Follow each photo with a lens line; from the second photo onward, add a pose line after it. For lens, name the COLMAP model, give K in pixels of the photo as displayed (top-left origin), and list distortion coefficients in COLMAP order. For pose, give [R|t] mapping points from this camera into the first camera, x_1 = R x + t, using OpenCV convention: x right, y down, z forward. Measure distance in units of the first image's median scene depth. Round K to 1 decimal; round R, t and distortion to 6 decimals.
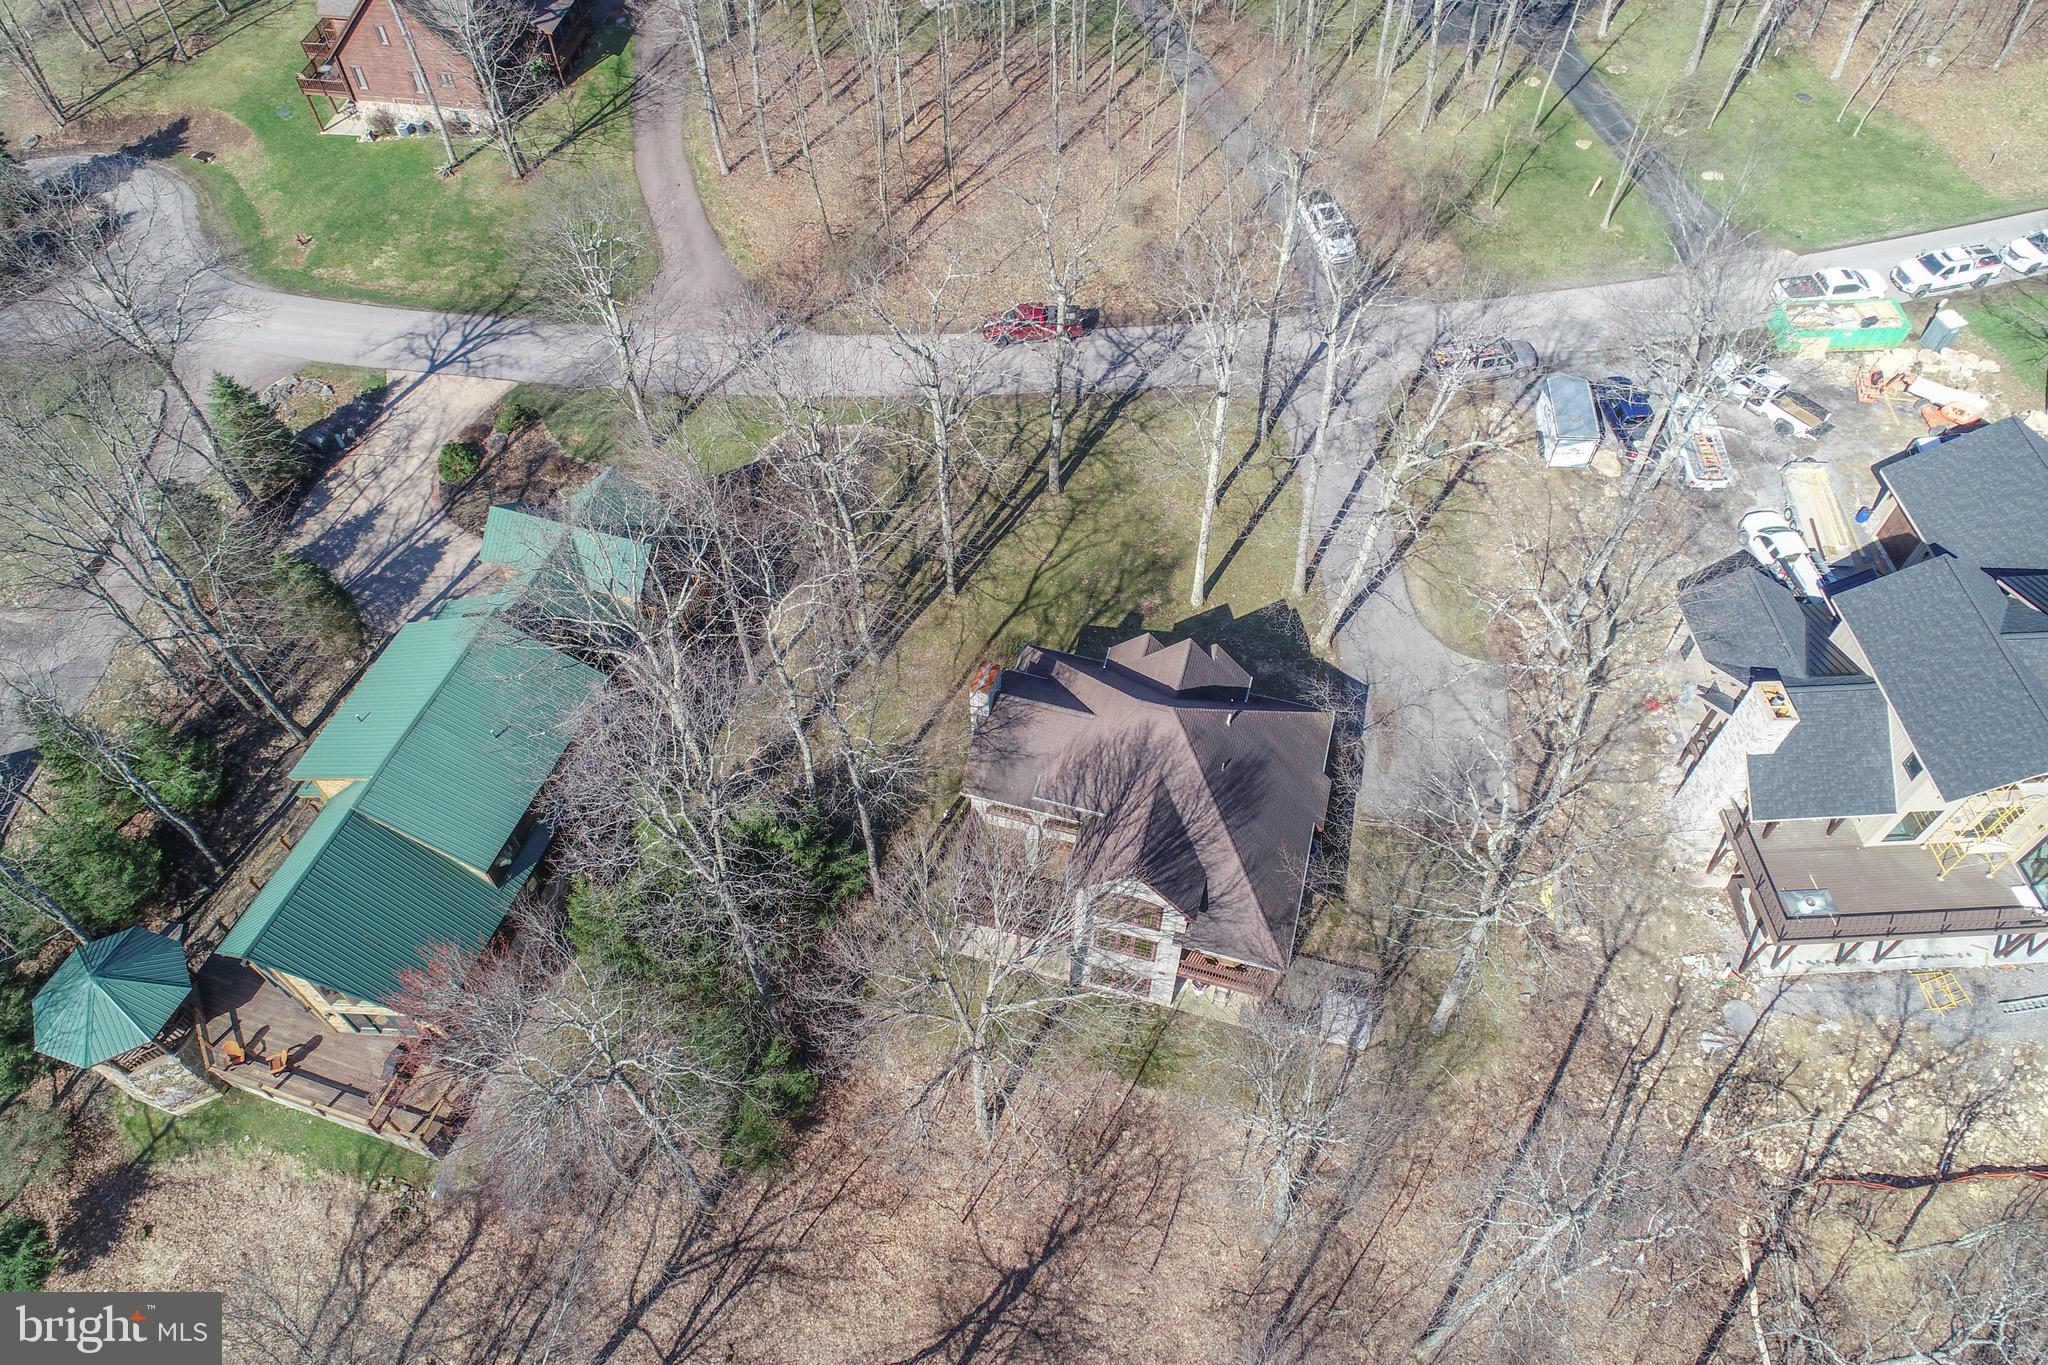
lens RADIAL K [[1373.6, 0, 1024.0], [0, 1373.6, 682.5], [0, 0, 1]] dist [0.000127, -0.001162]
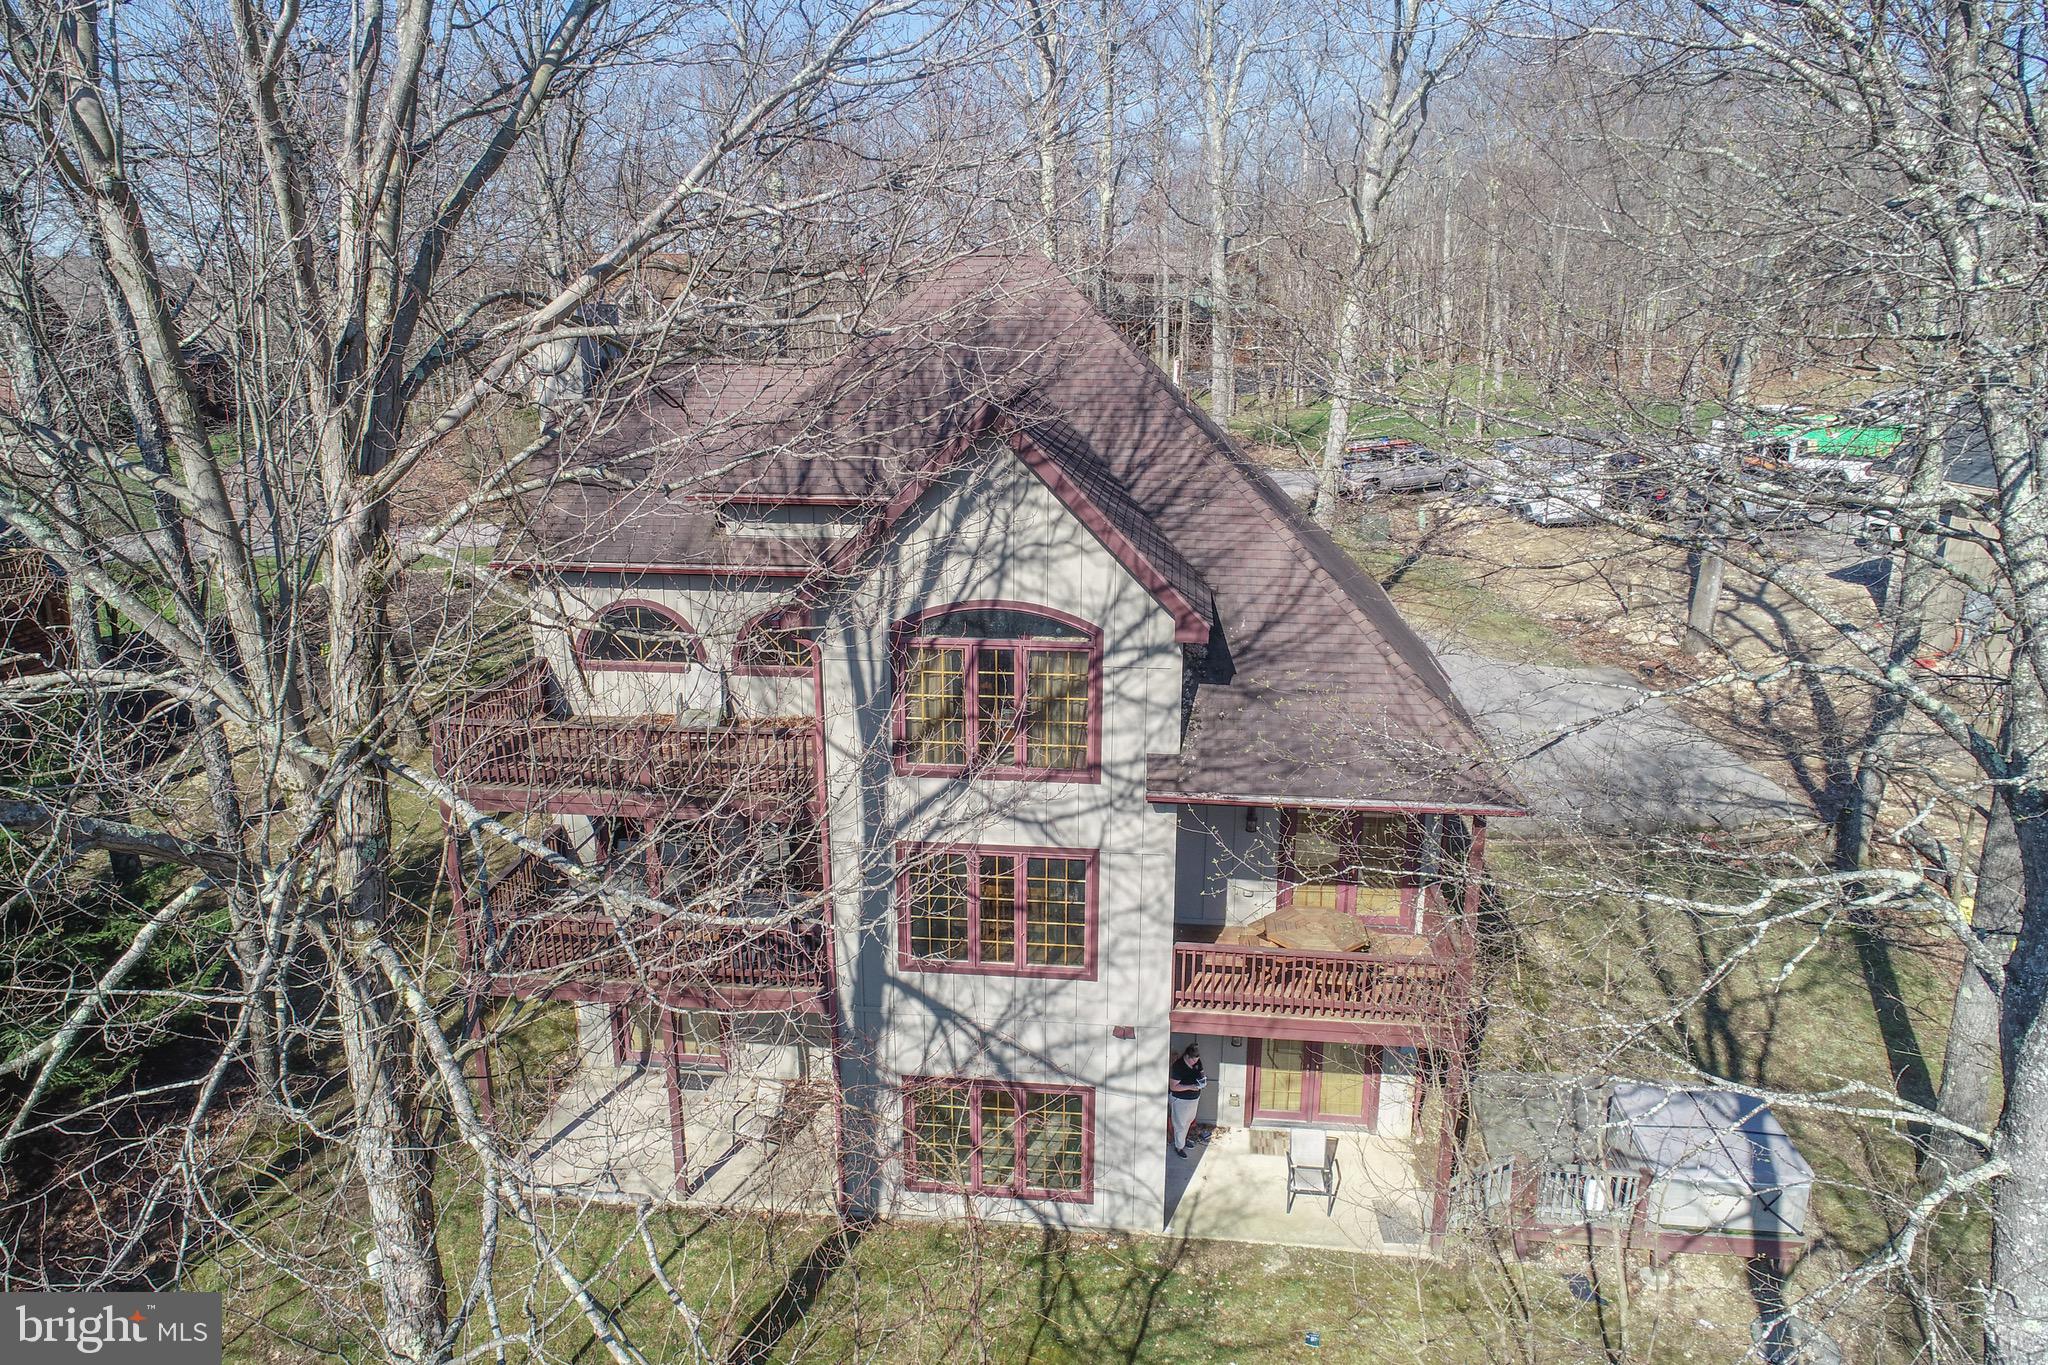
lens RADIAL K [[1373.6, 0, 1024.0], [0, 1373.6, 682.5], [0, 0, 1]] dist [0.000127, -0.001162]
pose [[0.985611, -0.043070, 0.163449, 0.030105], [0.133235, 0.793018, -0.594451, 0.333173], [-0.104015, 0.607674, 0.787346, 0.709452]]
